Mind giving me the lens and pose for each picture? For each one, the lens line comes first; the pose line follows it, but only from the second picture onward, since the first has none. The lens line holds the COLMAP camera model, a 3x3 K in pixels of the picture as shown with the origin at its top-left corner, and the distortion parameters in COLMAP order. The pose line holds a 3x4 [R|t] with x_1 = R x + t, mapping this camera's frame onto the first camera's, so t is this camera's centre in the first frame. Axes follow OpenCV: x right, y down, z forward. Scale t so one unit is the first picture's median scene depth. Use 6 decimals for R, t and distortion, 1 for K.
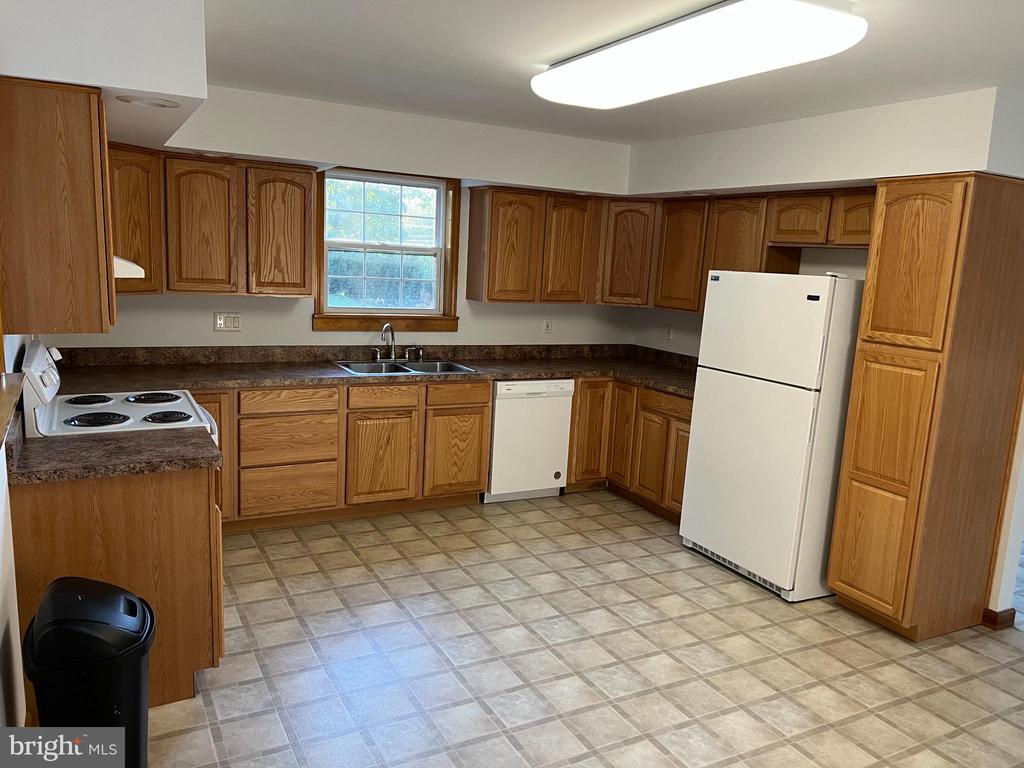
lens RADIAL K [[770.8, 0, 515.9], [0, 770.8, 374.7], [0, 0, 1]] dist [0.057297, -0.074221]
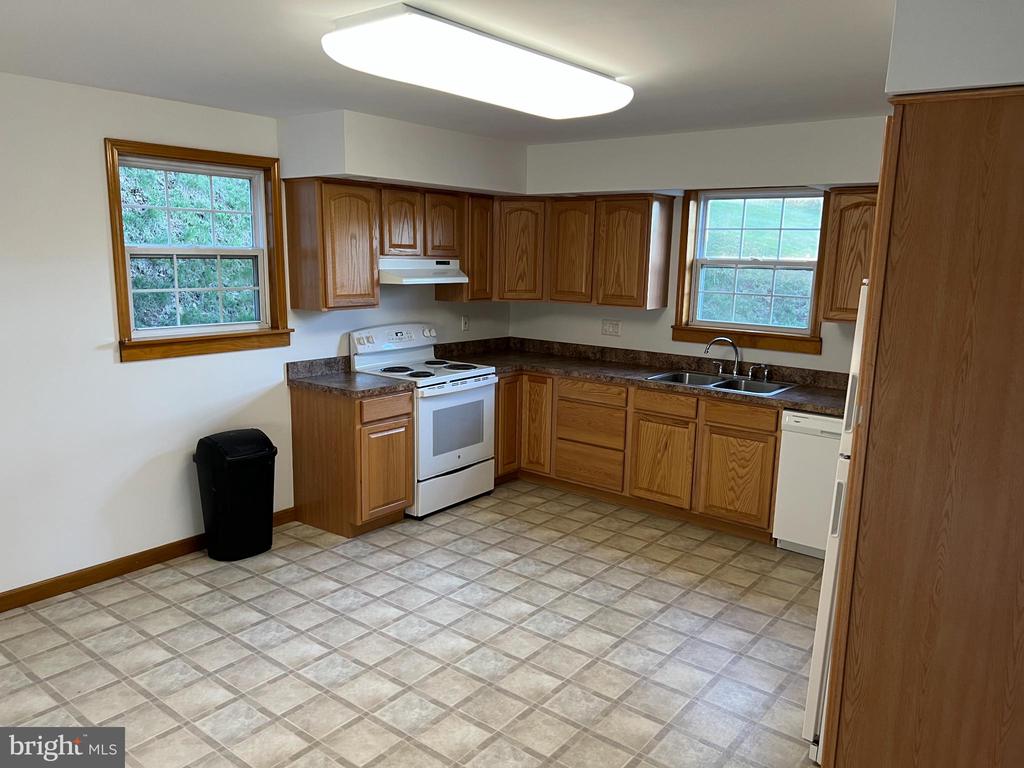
lens RADIAL K [[770.8, 0, 507.9], [0, 770.8, 381.7], [0, 0, 1]] dist [0.057297, -0.074221]
pose [[0.389912, 0.109802, -0.914282, 0.708475], [-0.145811, 0.987701, 0.056436, -0.028889], [0.909235, 0.111307, 0.401127, 0.380311]]
